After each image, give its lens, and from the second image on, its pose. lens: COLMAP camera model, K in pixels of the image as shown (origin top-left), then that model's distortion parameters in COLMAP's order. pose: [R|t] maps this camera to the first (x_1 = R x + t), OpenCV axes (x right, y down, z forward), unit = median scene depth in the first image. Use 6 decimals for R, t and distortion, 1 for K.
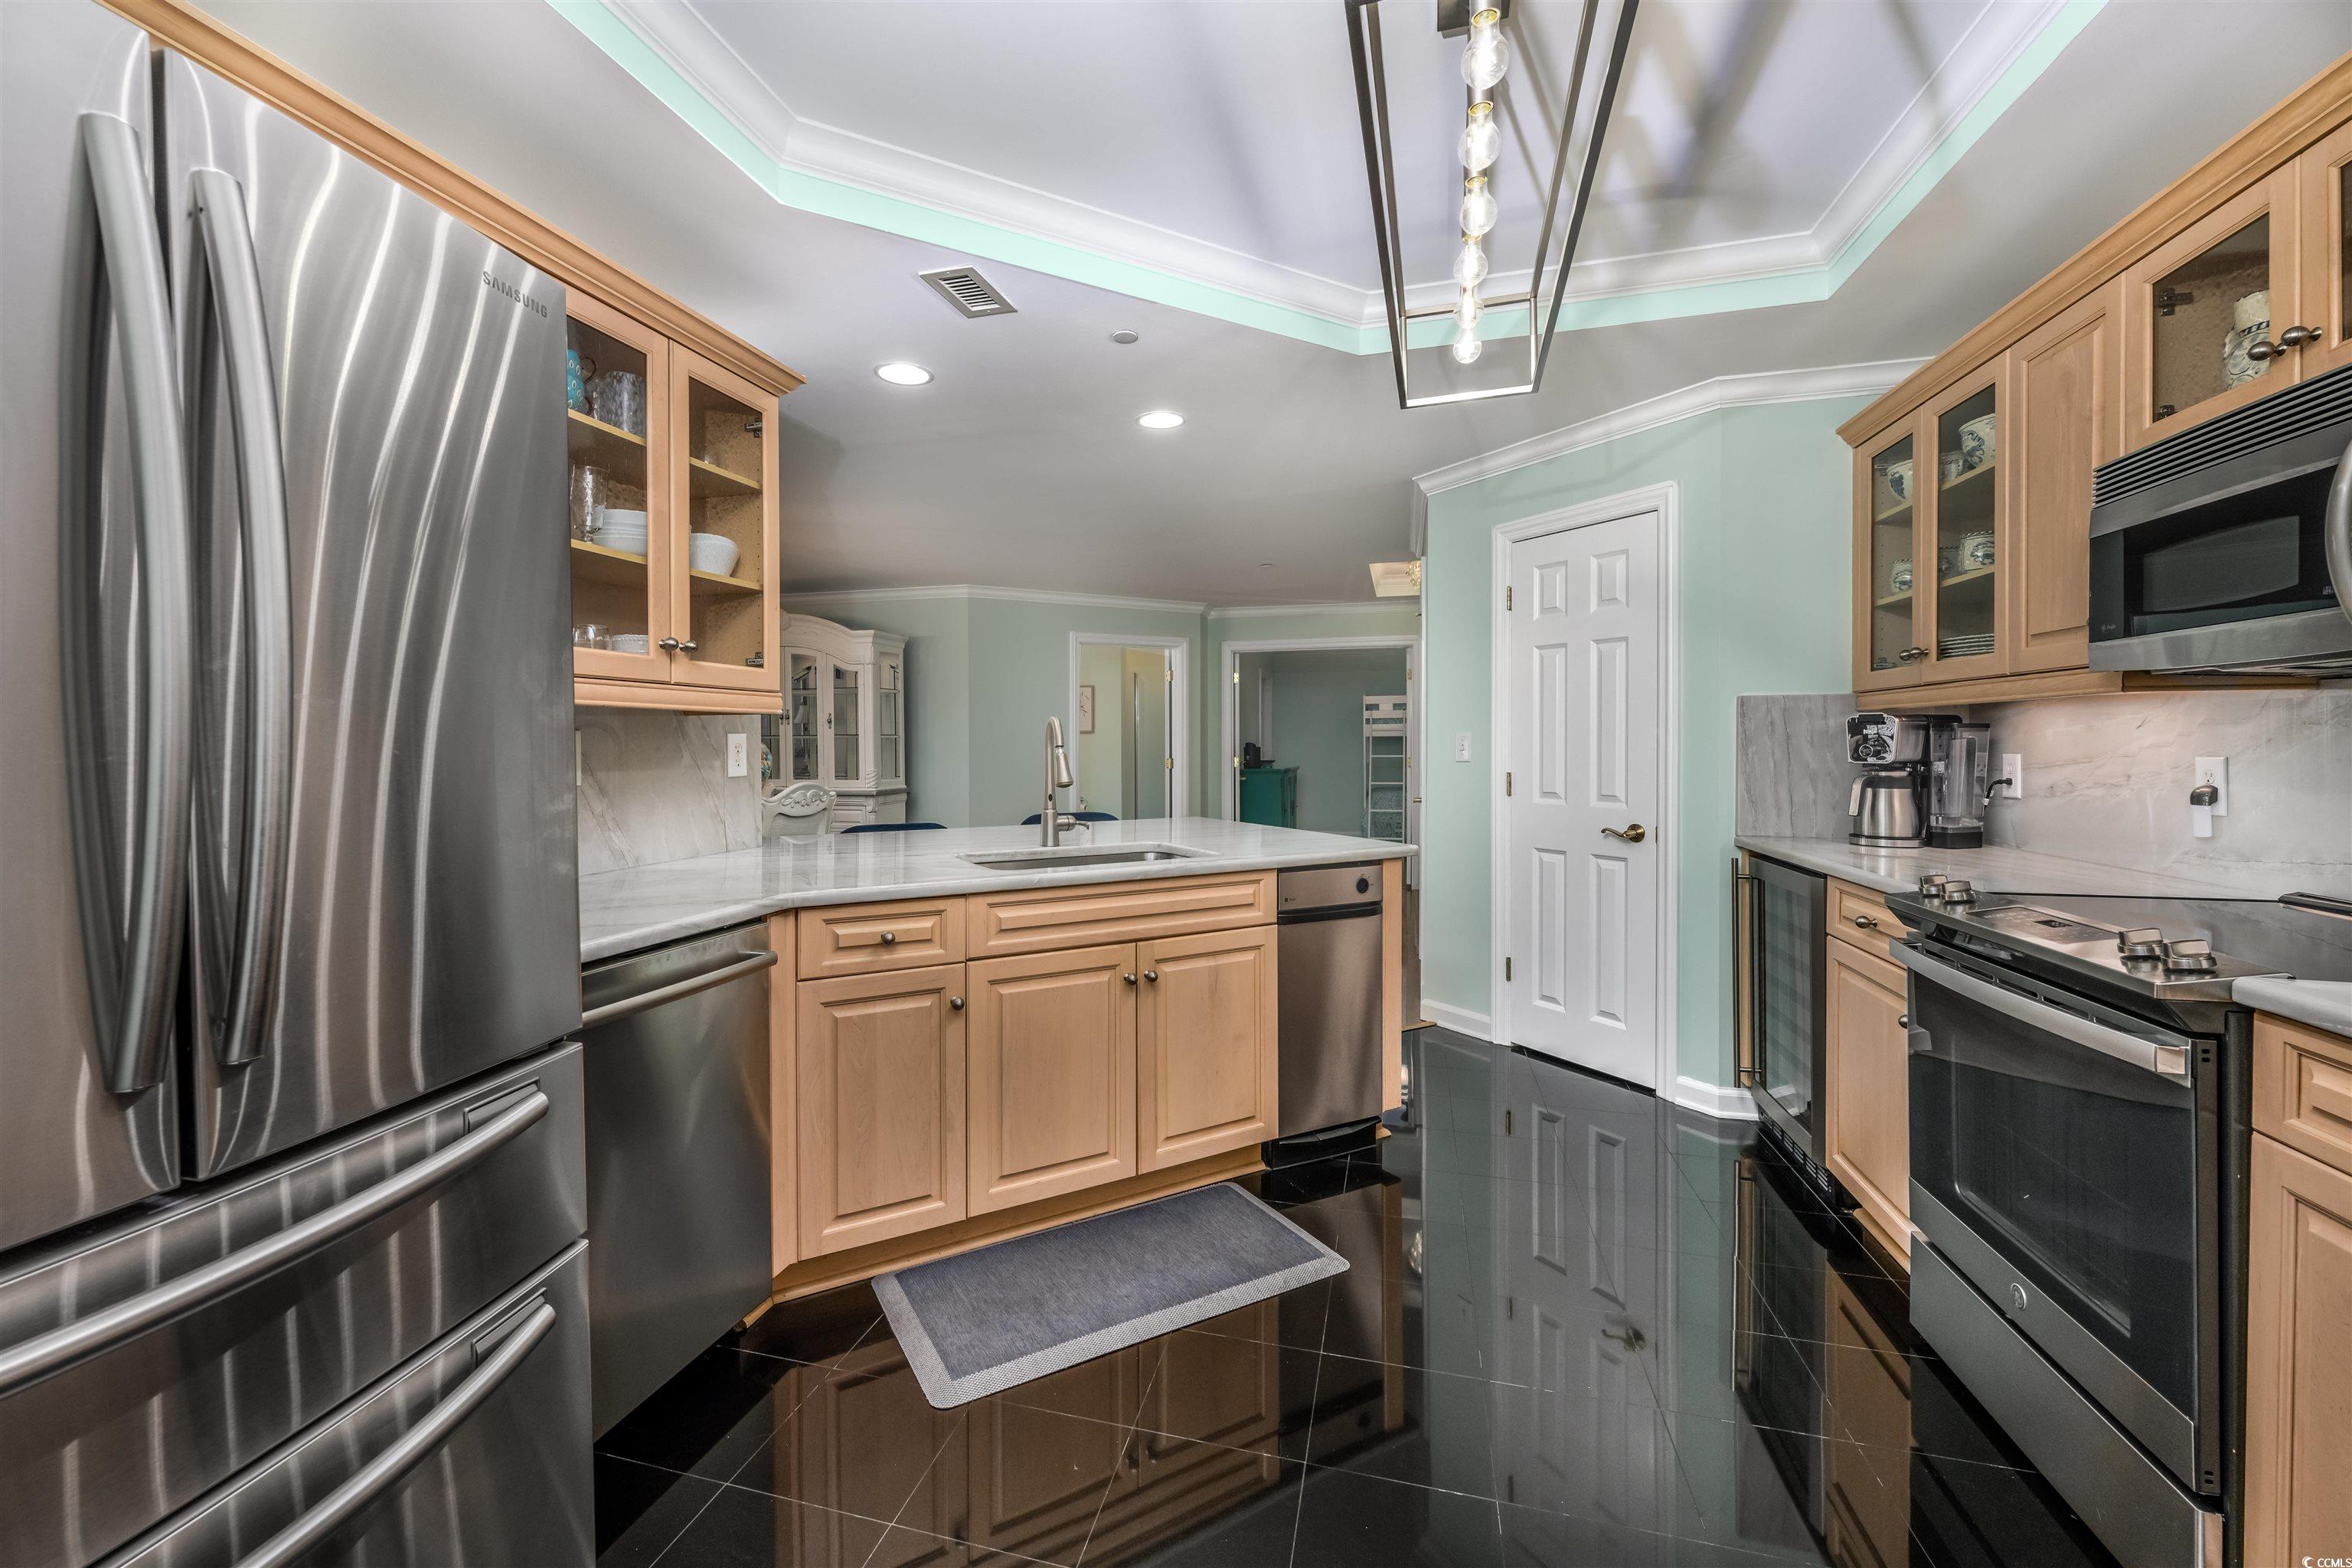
lens RADIAL K [[951.1, 0, 1168.4], [0, 951.1, 762.2], [0, 0, 1]] dist [-0.002248, -0.001175]
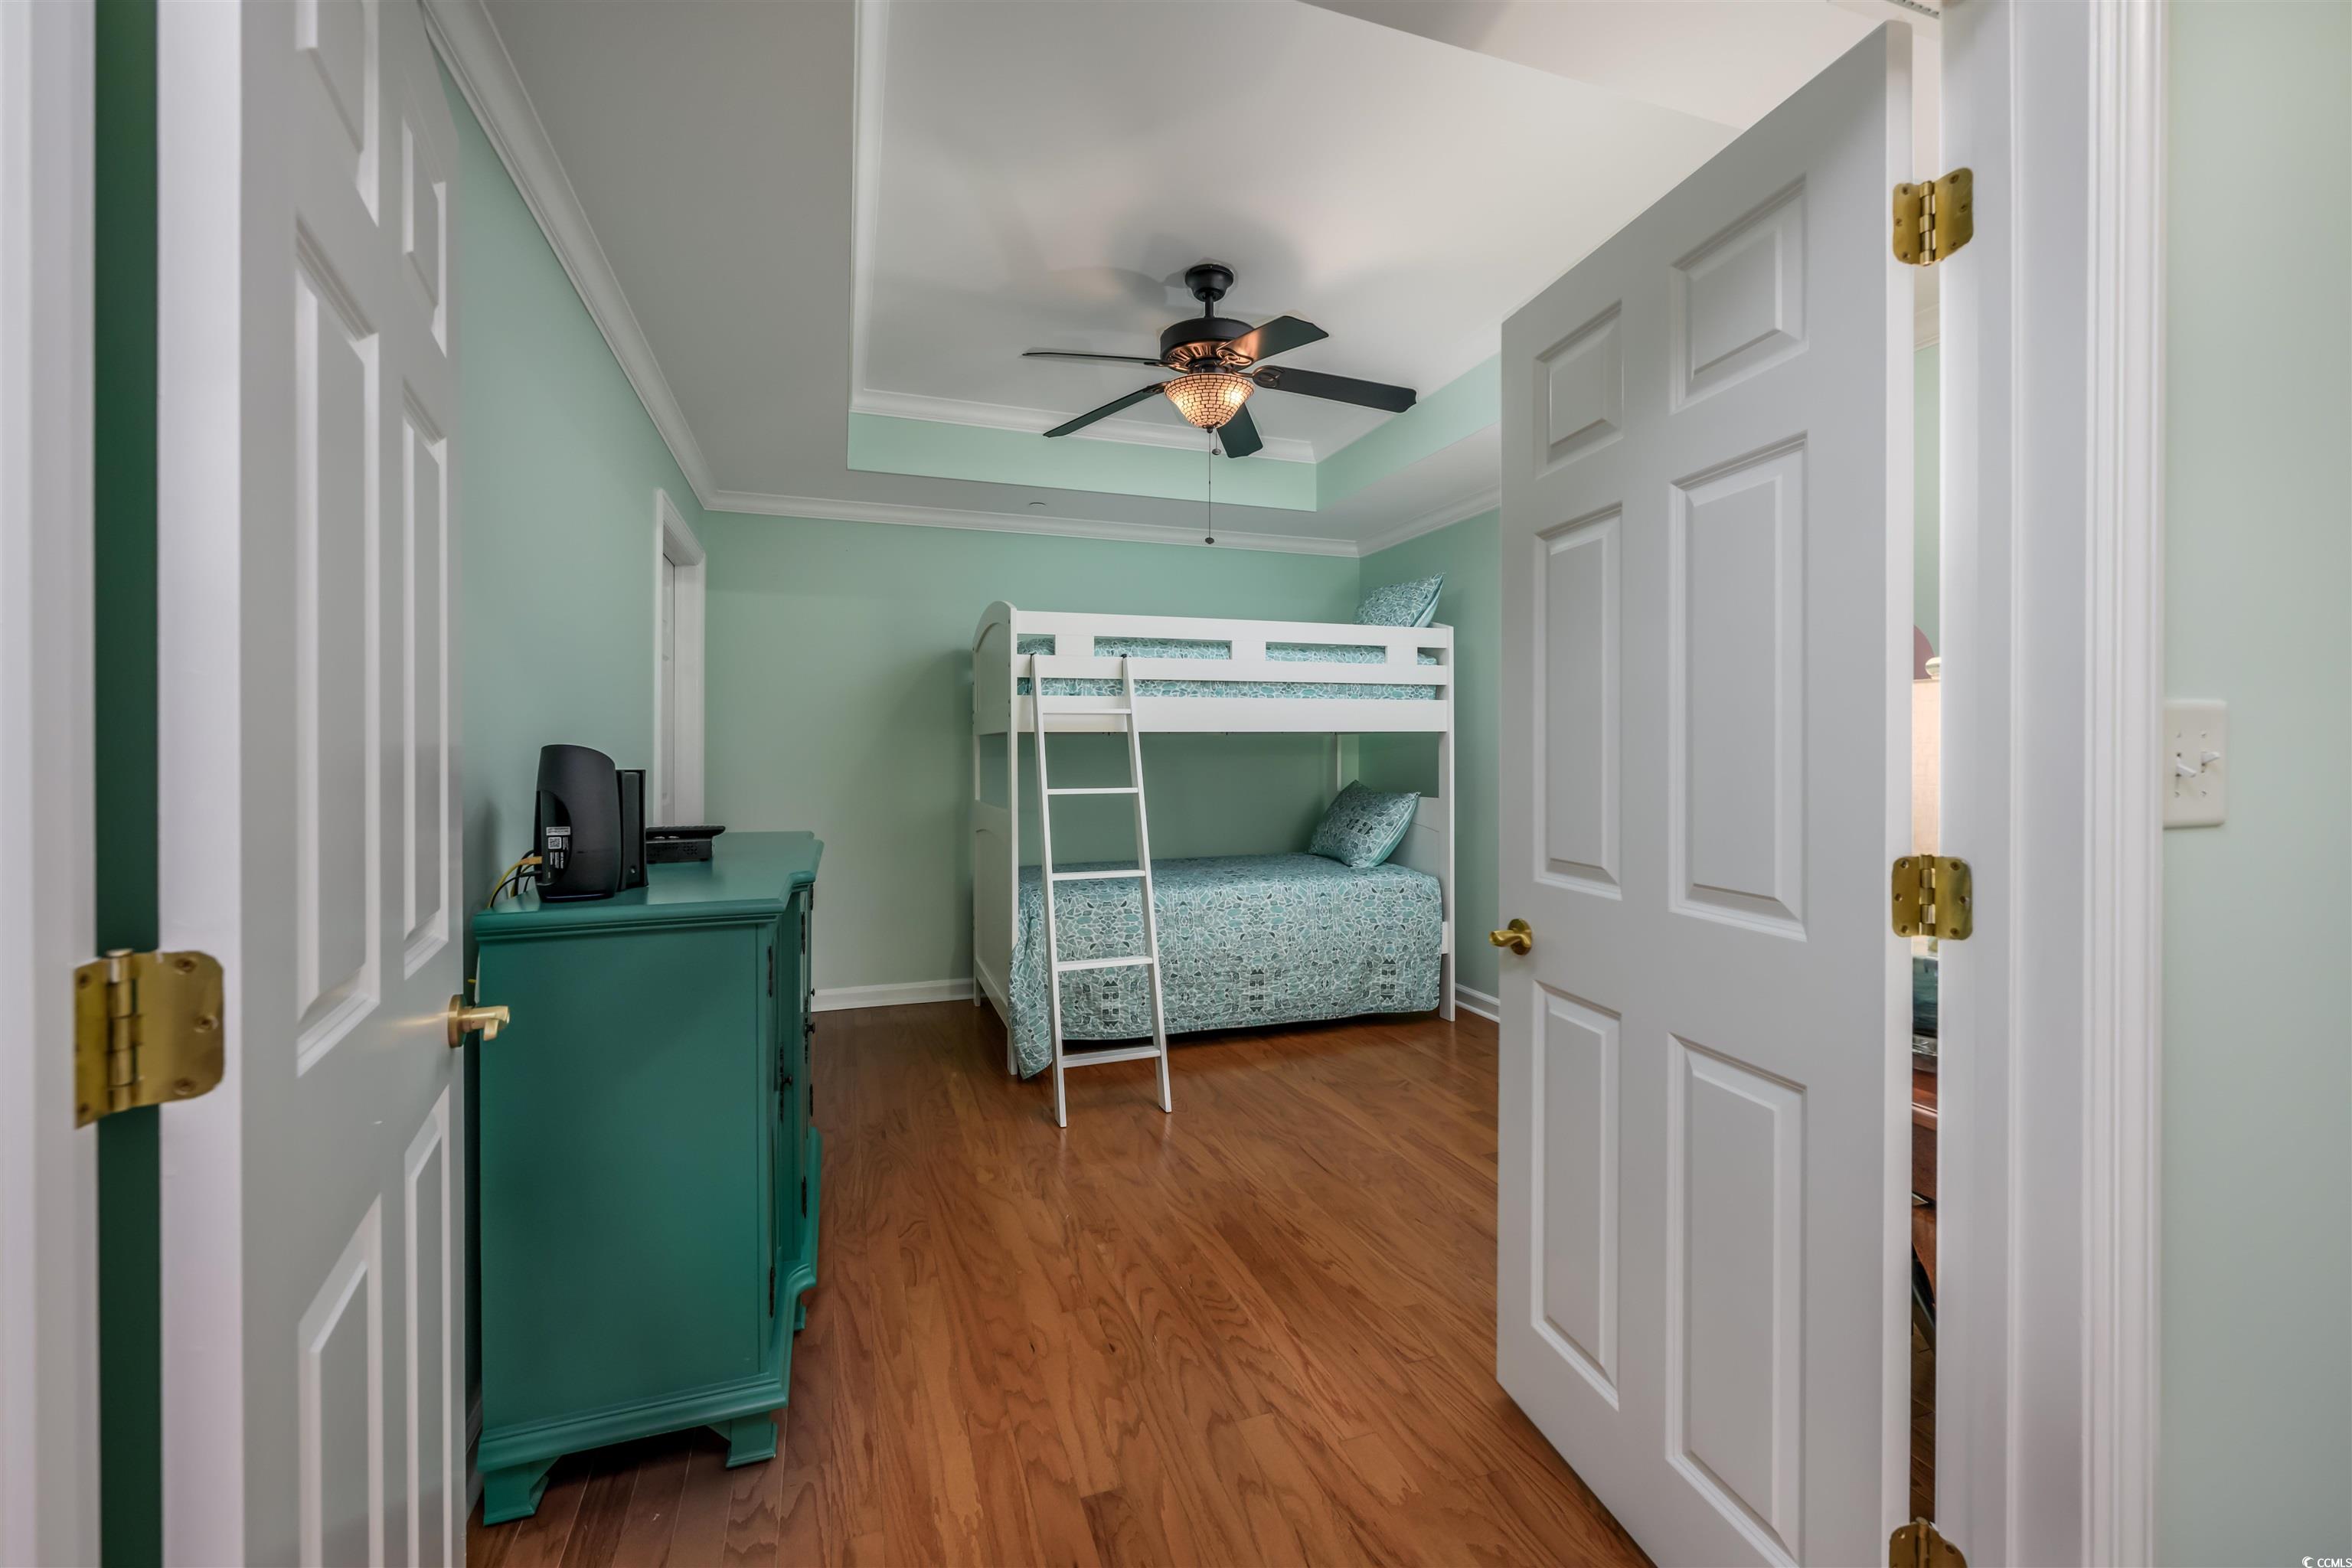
lens RADIAL K [[951.1, 0, 1175.4], [0, 951.1, 762.8], [0, 0, 1]] dist [-0.002248, -0.001175]
pose [[0.831222, 0.002119, 0.555936, 0.068200], [0.005693, 0.999908, -0.012324, -0.011461], [-0.555911, 0.013409, 0.831134, 0.694052]]
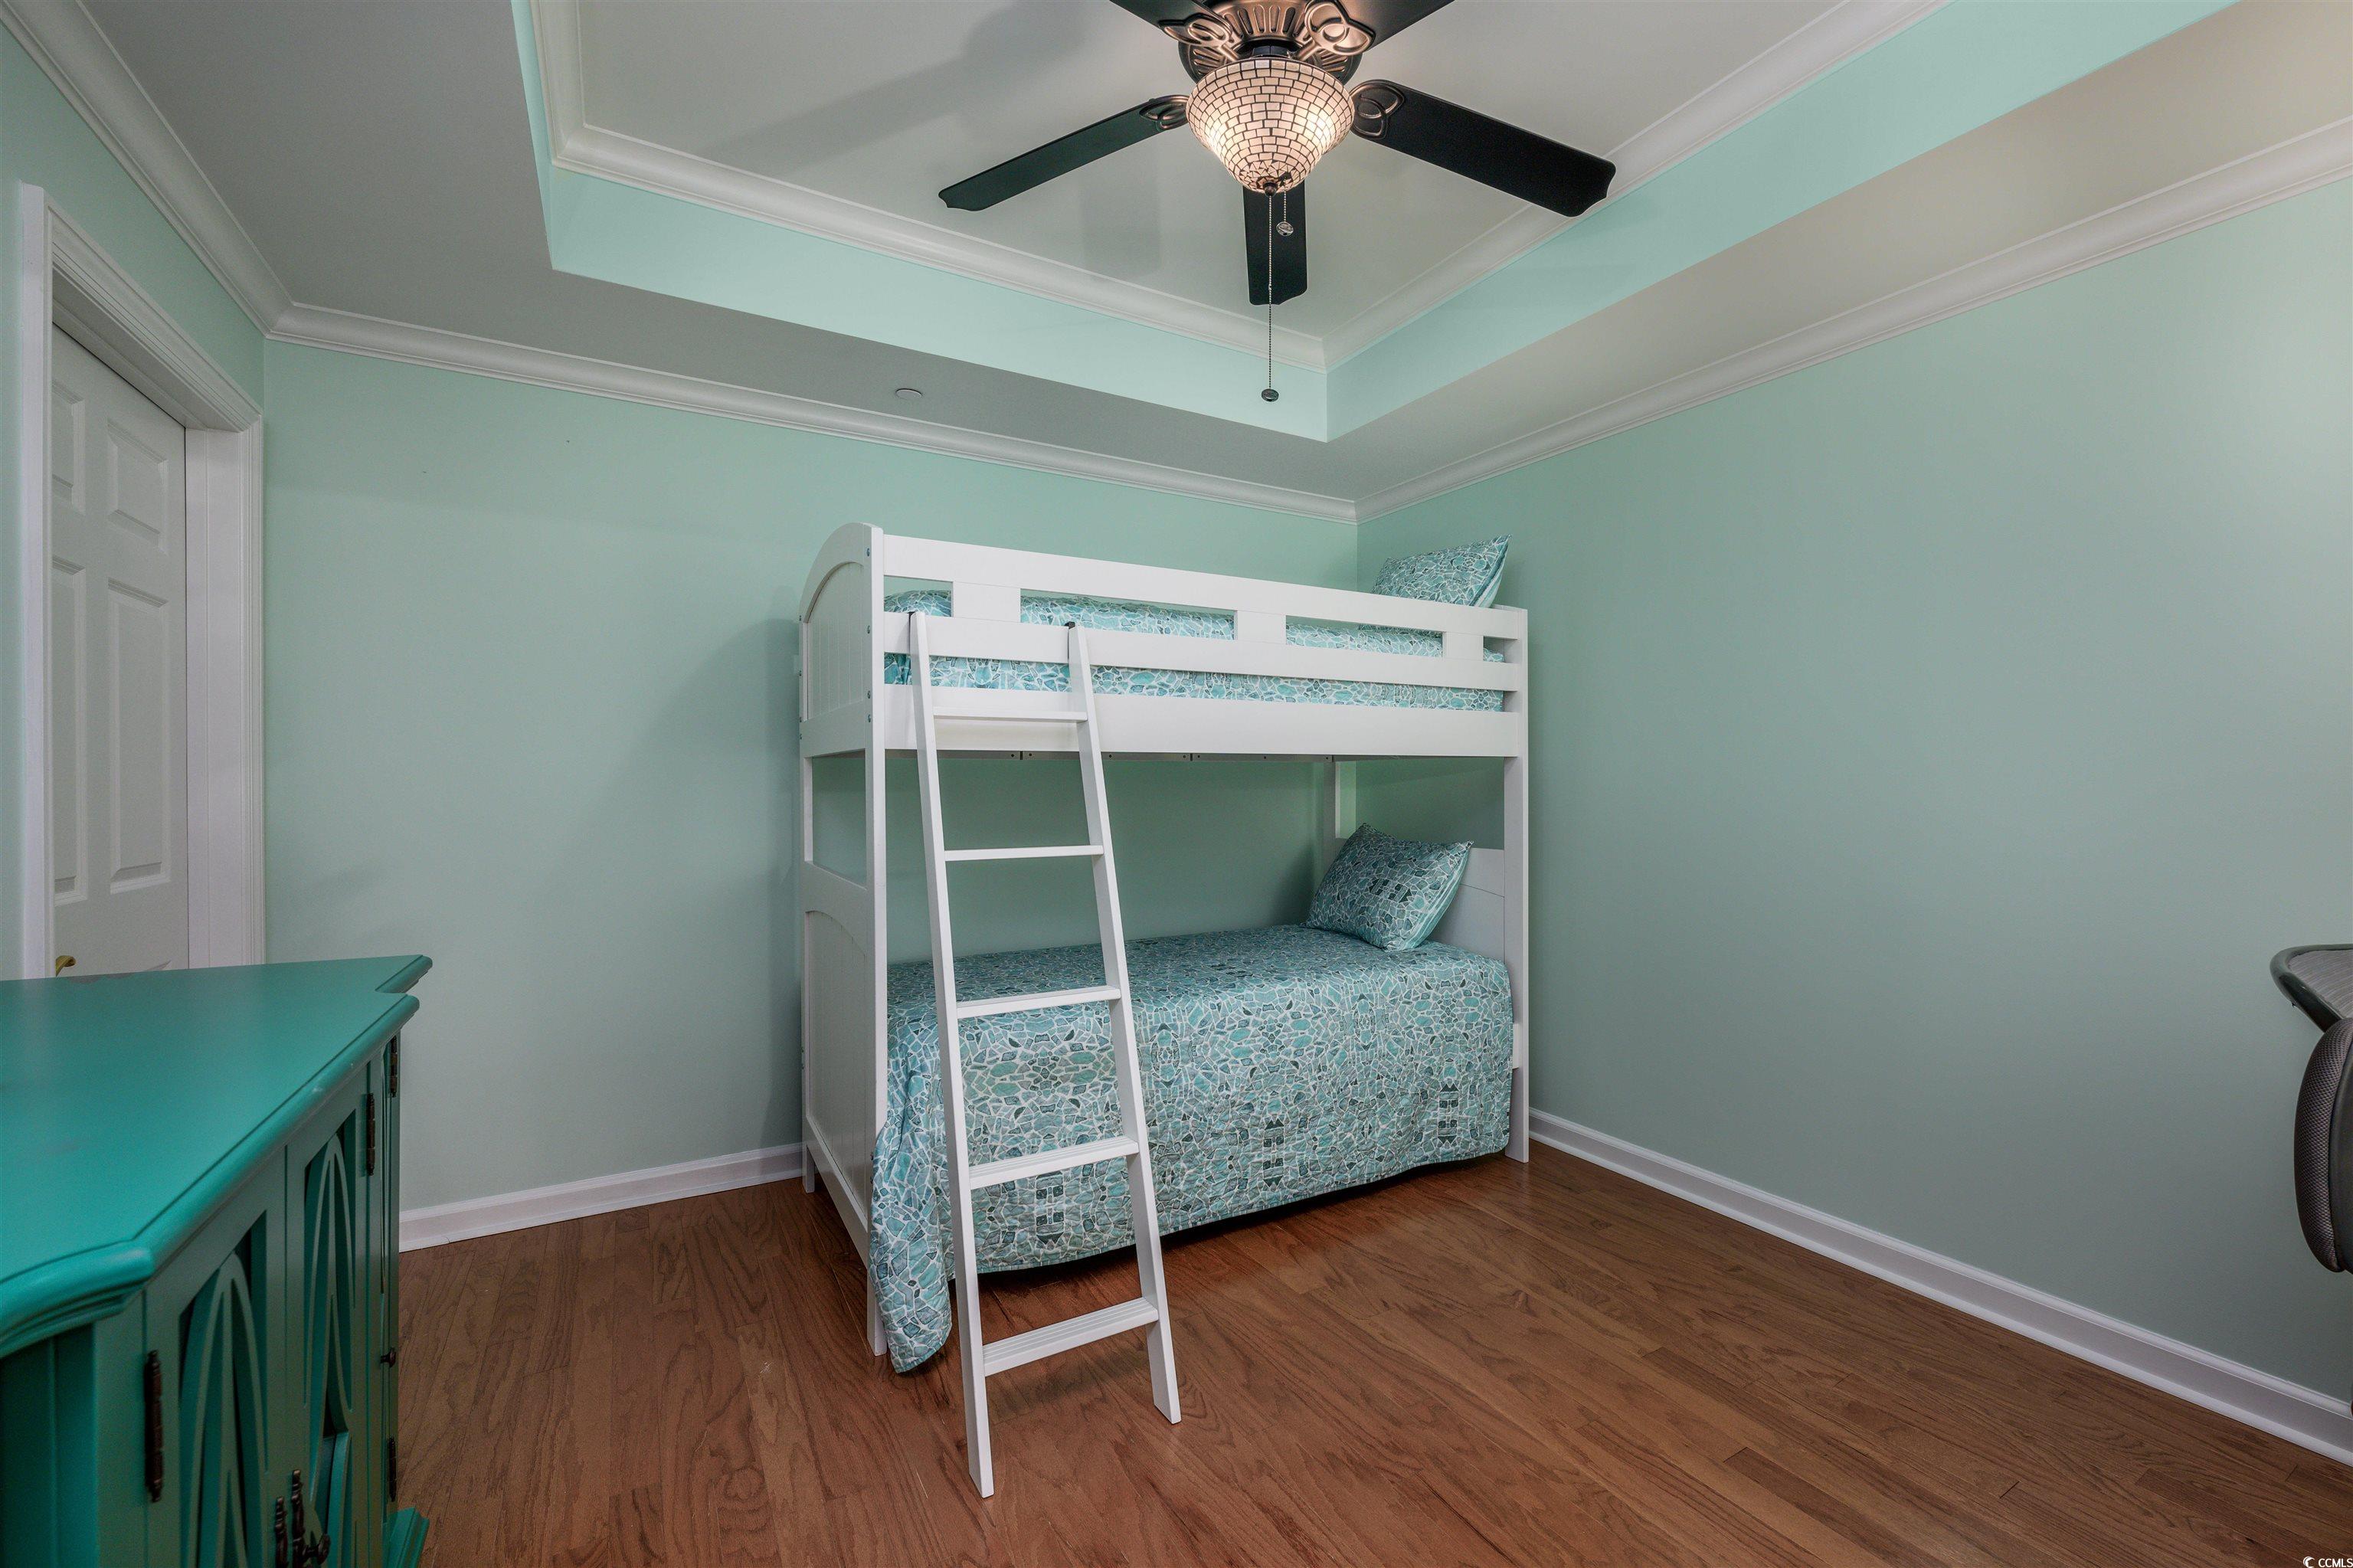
lens RADIAL K [[951.6, 0, 1241.7], [0, 951.6, 797.9], [0, 0, 1]] dist [-0.002248, -0.001175]
pose [[0.686462, -0.000221, 0.727165, 0.118728], [0.009347, 0.999920, -0.008521, -0.014604], [-0.727105, 0.012646, 0.686410, 0.820578]]
